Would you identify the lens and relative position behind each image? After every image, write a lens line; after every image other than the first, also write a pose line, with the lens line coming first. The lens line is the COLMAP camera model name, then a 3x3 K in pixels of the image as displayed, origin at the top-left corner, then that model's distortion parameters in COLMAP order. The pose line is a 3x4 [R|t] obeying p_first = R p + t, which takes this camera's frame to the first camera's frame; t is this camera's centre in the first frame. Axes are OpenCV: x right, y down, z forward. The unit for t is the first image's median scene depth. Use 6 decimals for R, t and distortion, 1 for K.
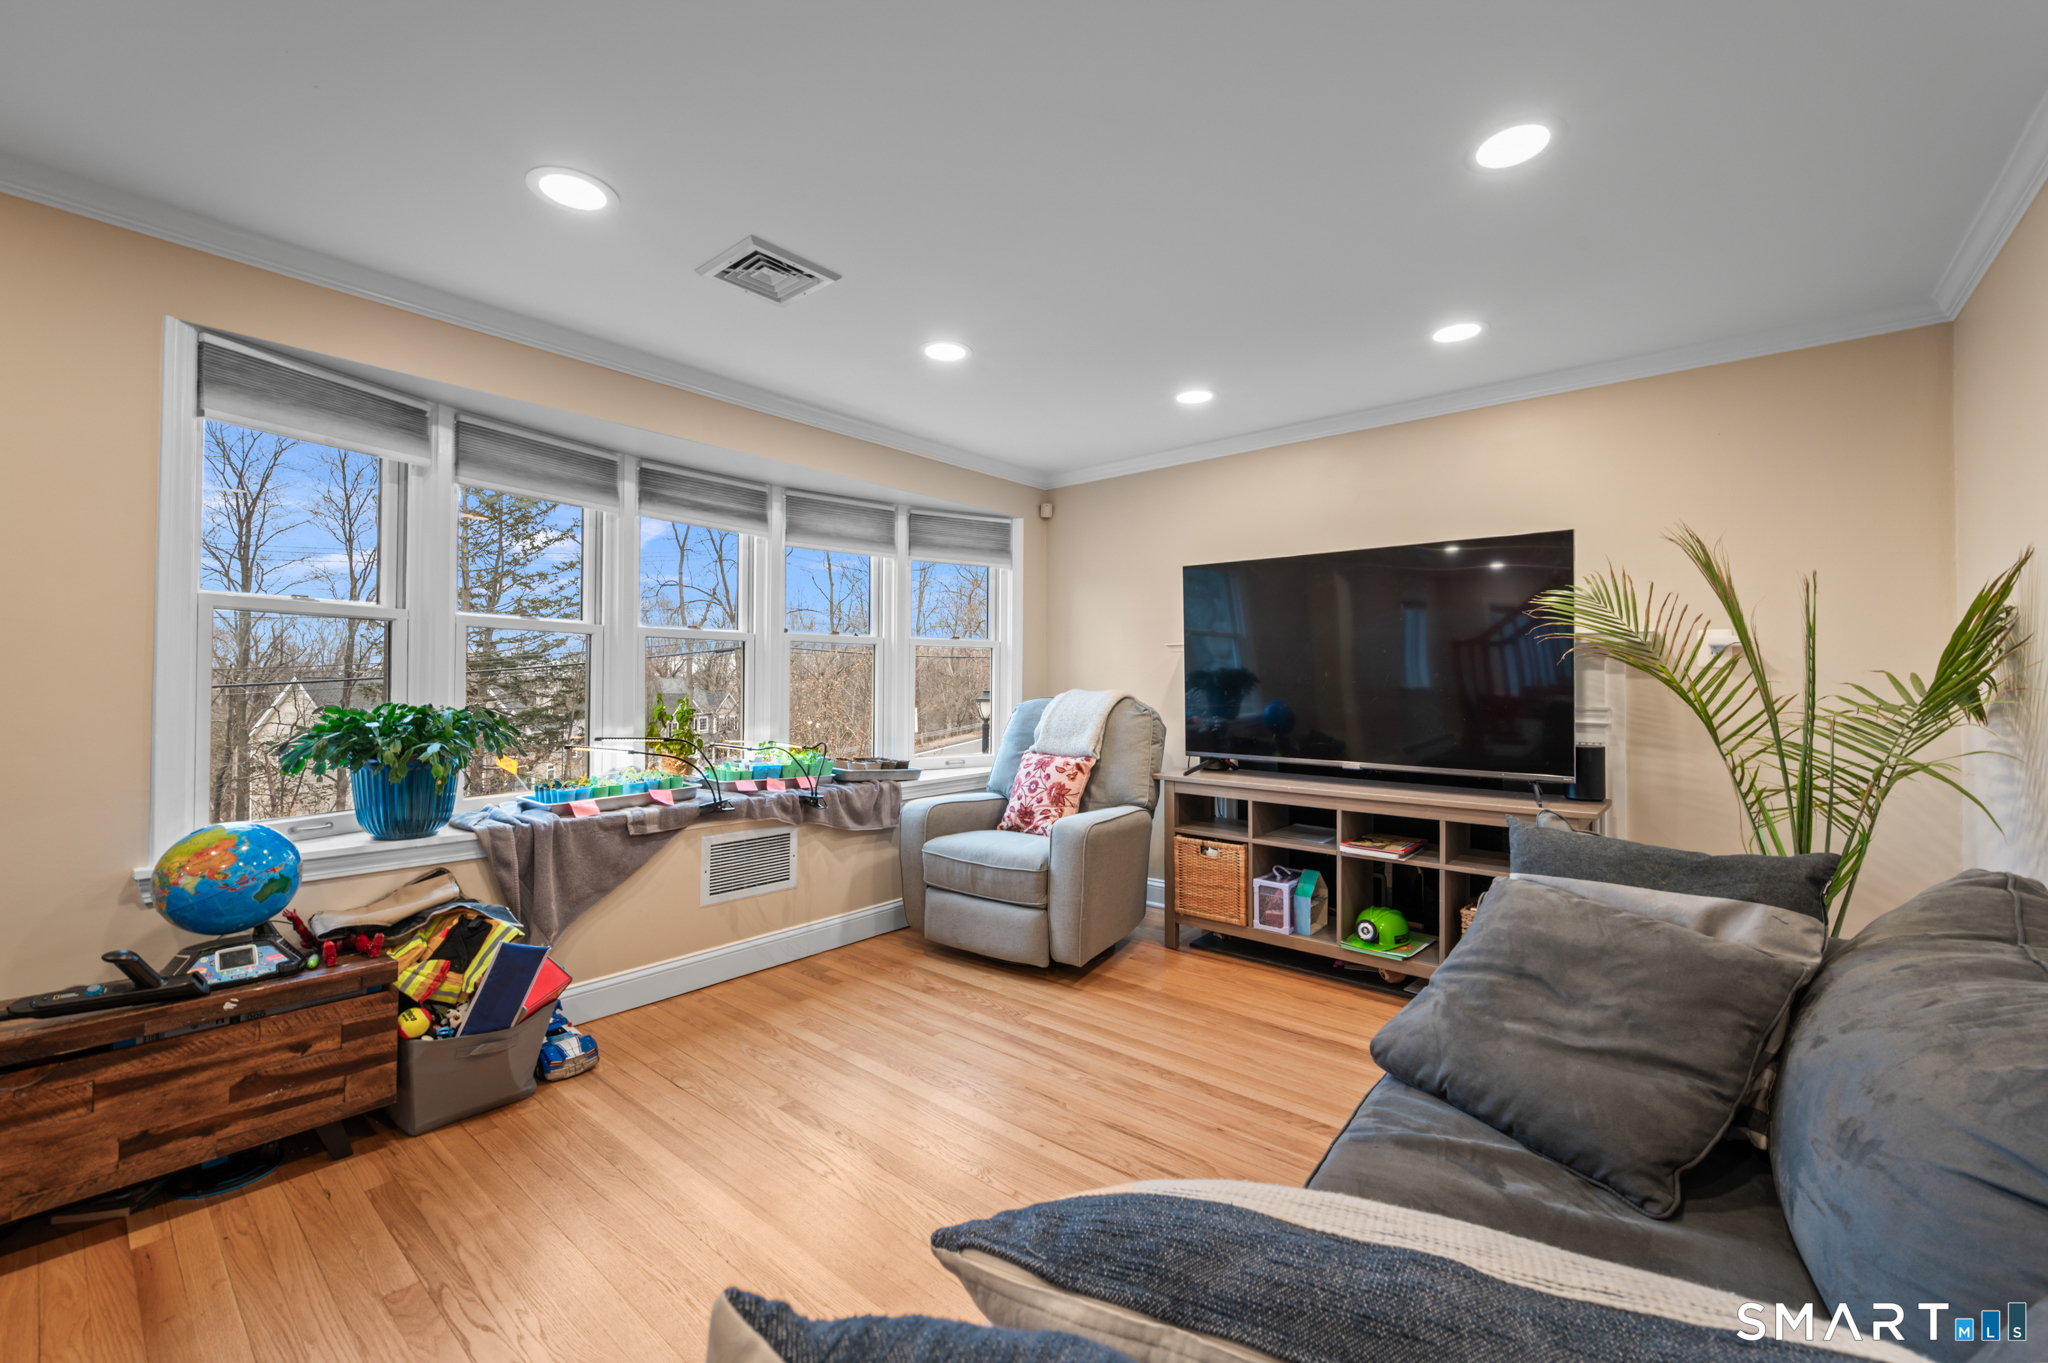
lens RADIAL K [[827.4, 0, 1028.4], [0, 827.4, 672.6], [0, 0, 1]] dist [-0.000245, -0.000207]
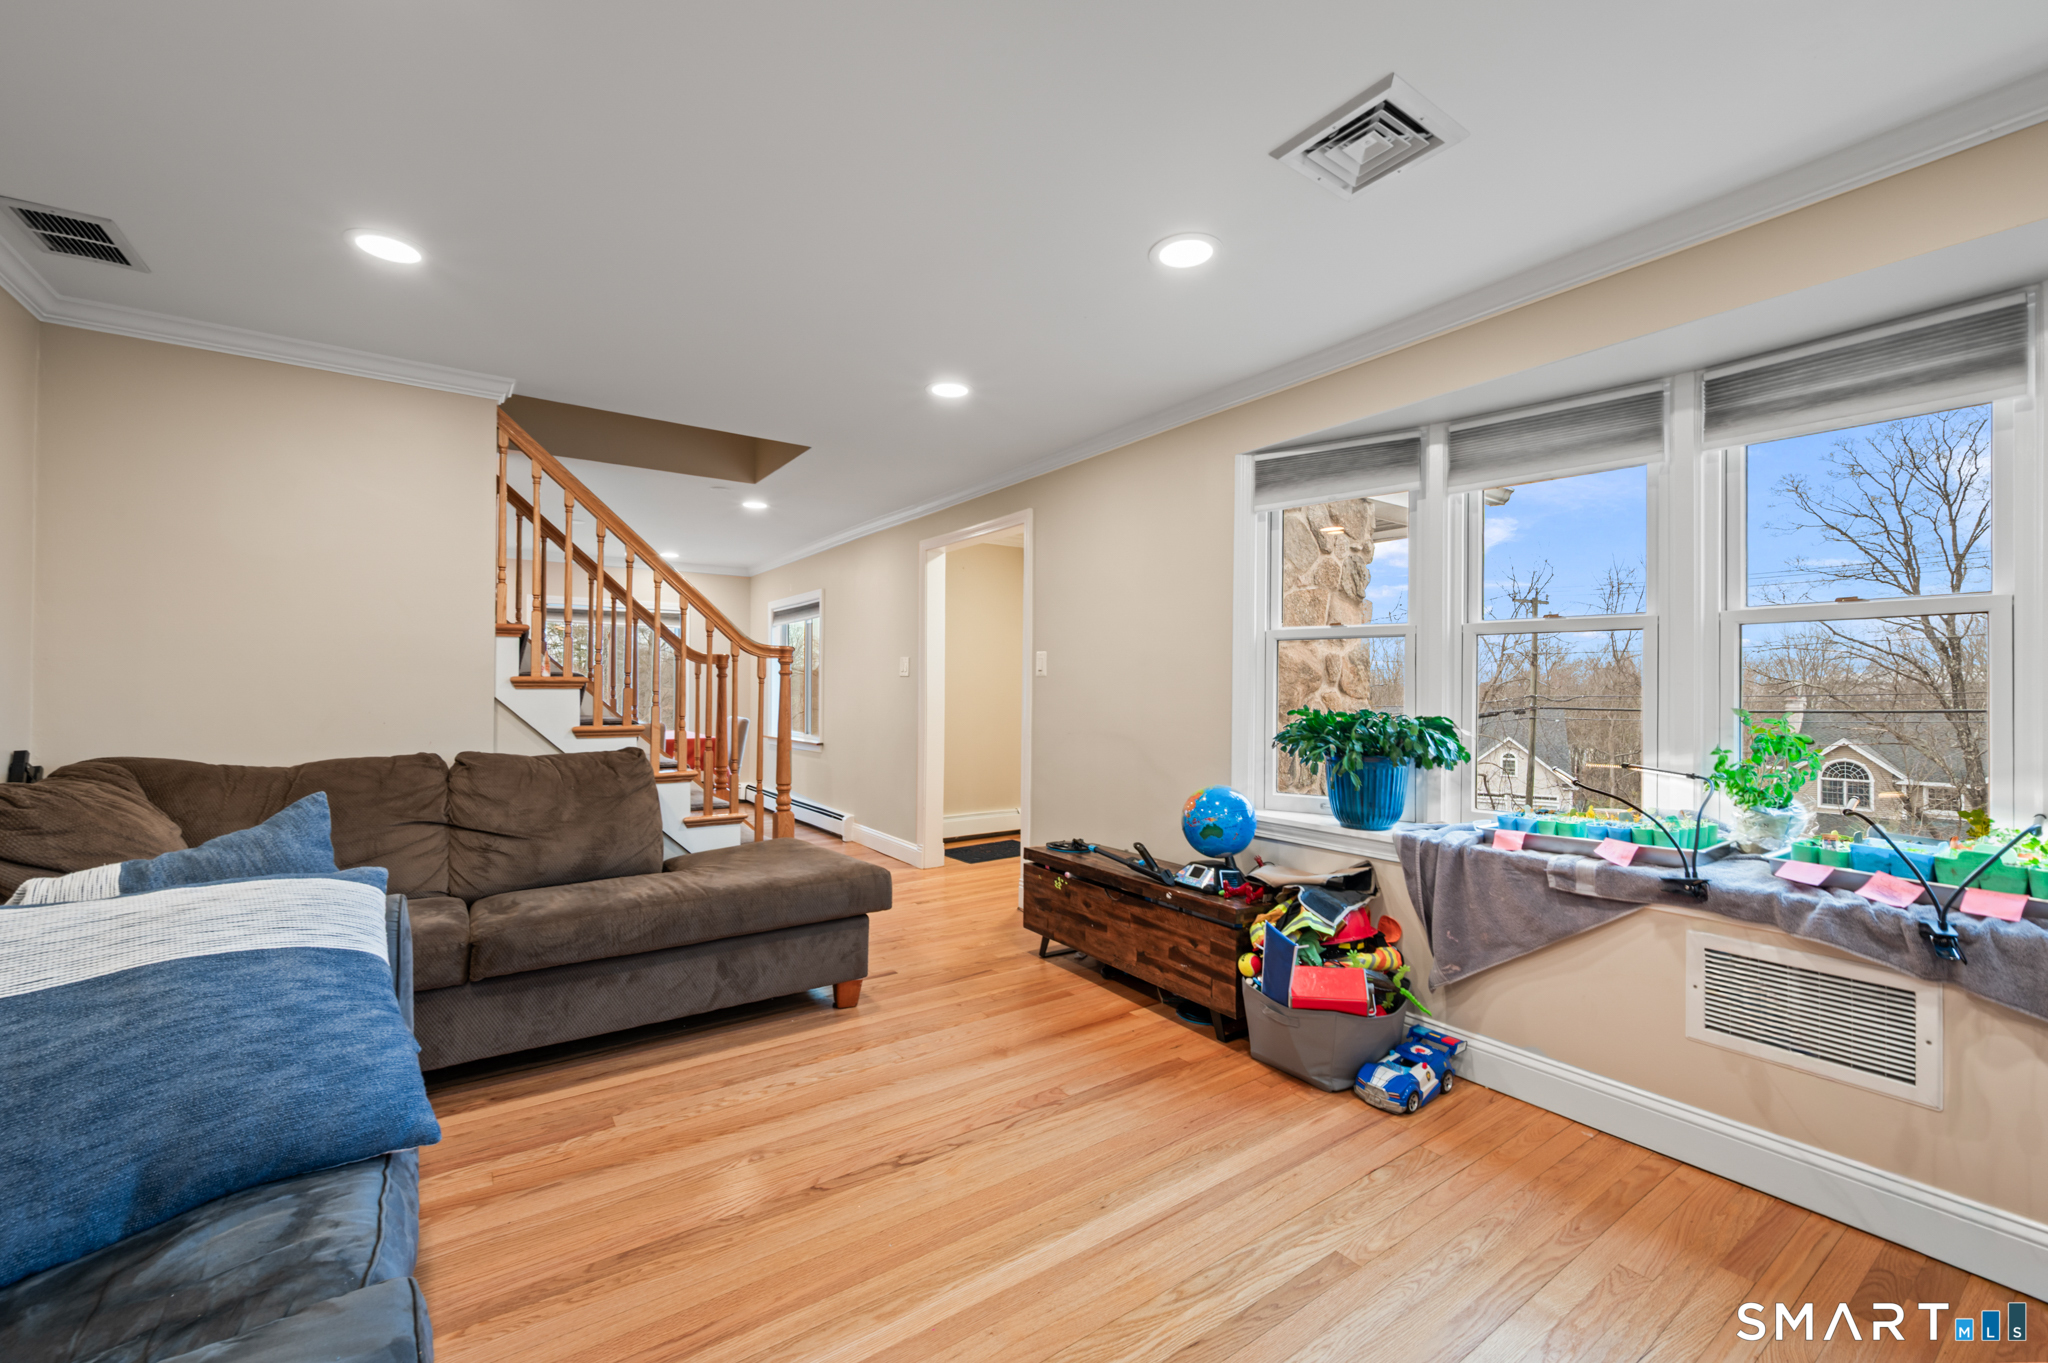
lens RADIAL K [[827.4, 0, 1027.6], [0, 827.4, 688.0], [0, 0, 1]] dist [-0.000245, -0.000207]
pose [[-0.255665, -0.010218, -0.966712, 0.382847], [0.005788, 0.999910, -0.012100, 0.015218], [0.966748, -0.008689, -0.255583, 0.701607]]
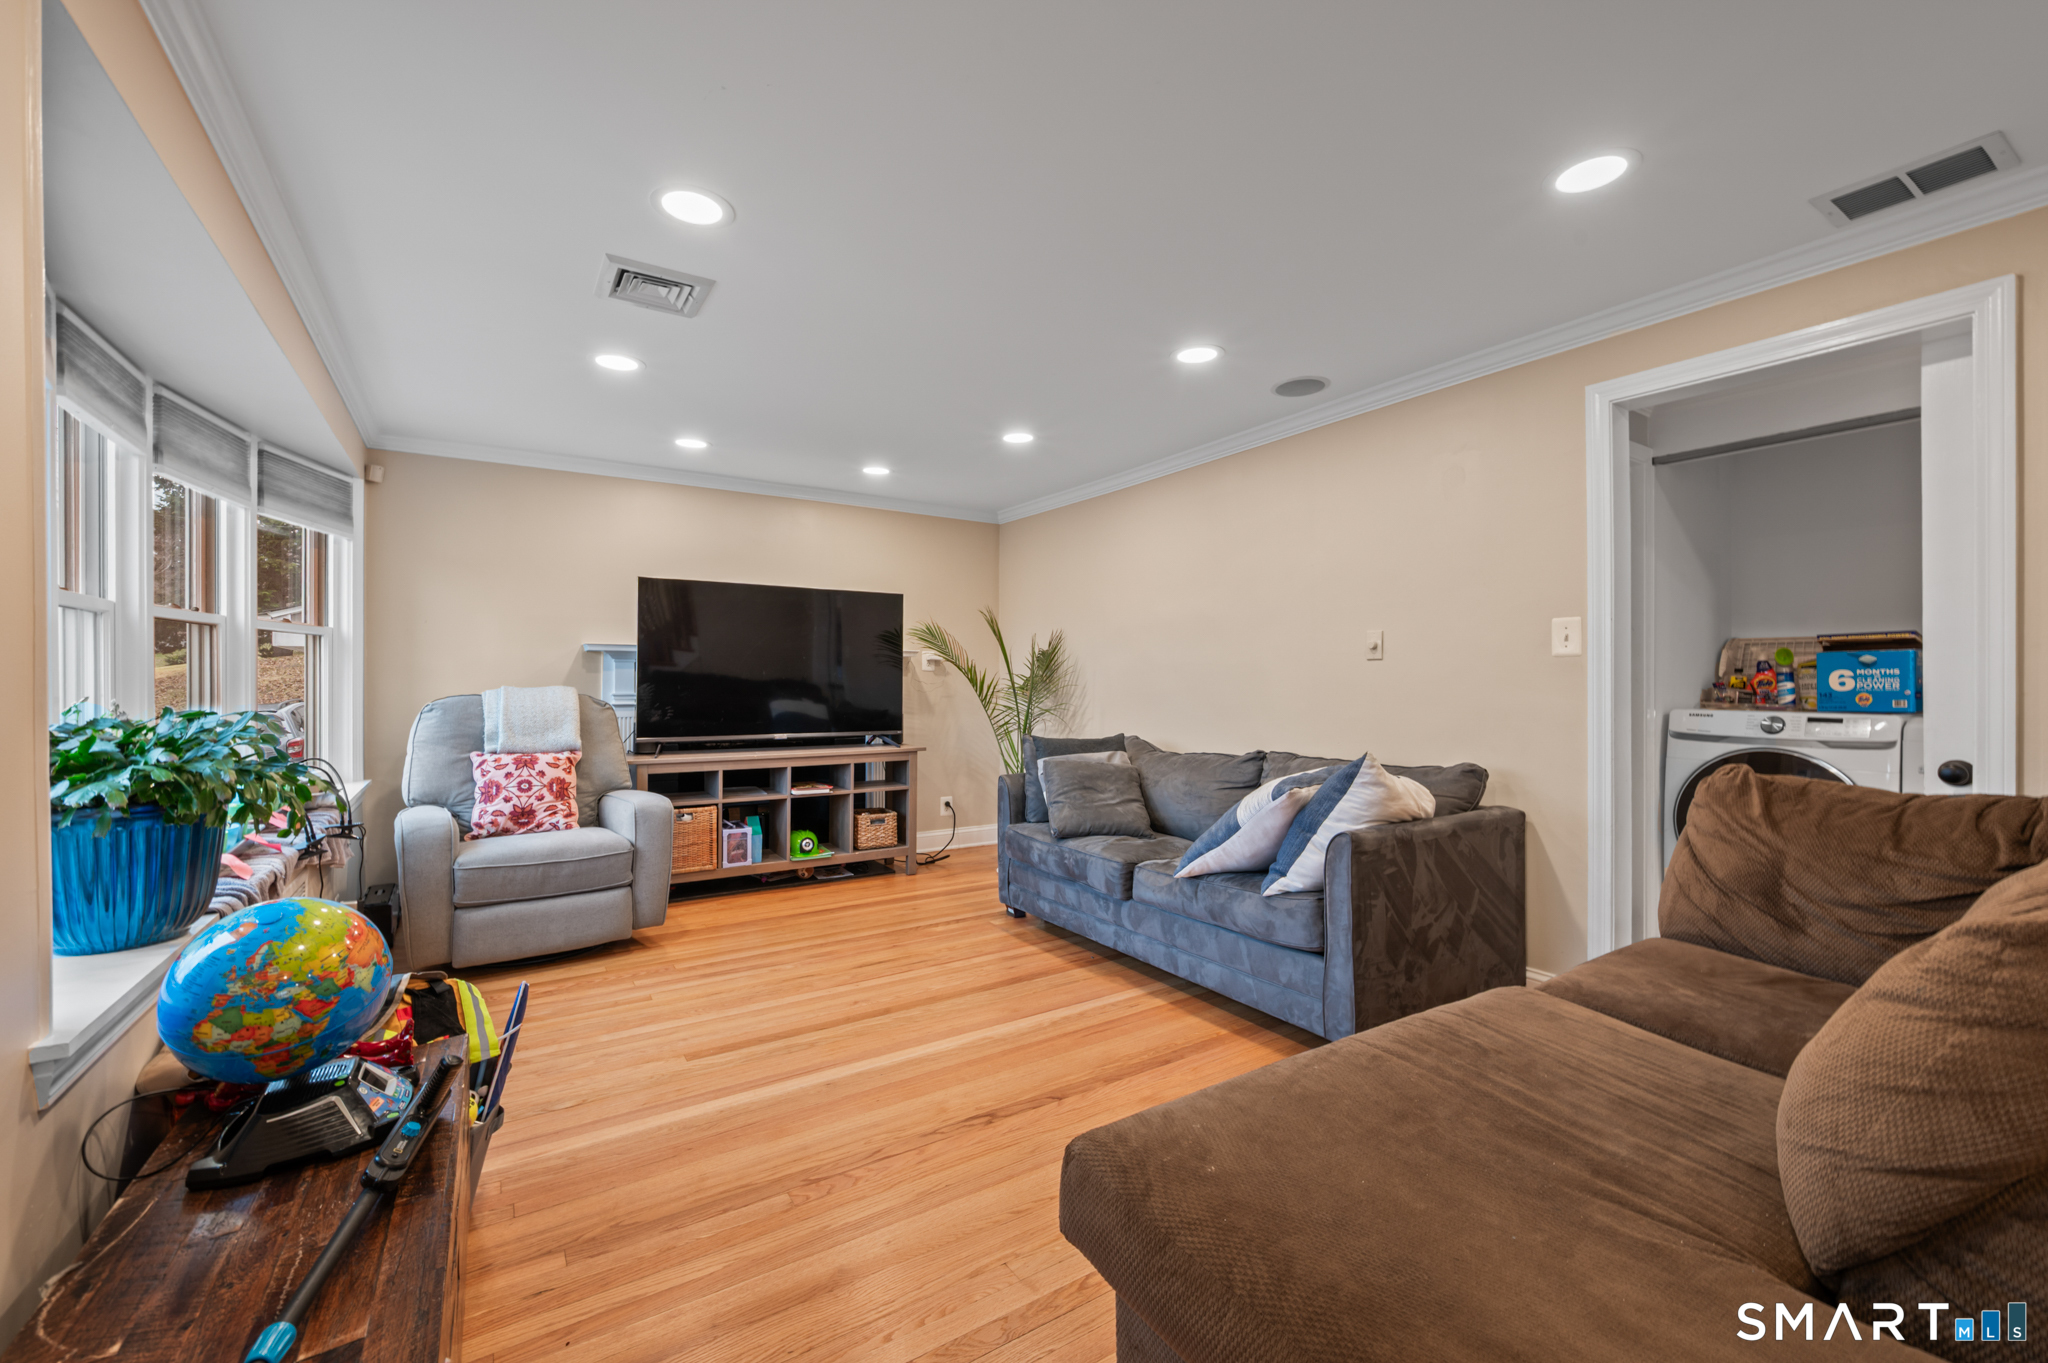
lens RADIAL K [[827.4, 0, 1027.9], [0, 827.4, 685.0], [0, 0, 1]] dist [-0.000245, -0.000207]
pose [[0.291490, -0.007128, 0.956547, -0.924445], [-0.010137, 0.999893, 0.010540, 0.004027], [-0.956520, -0.012769, 0.291387, 0.188803]]
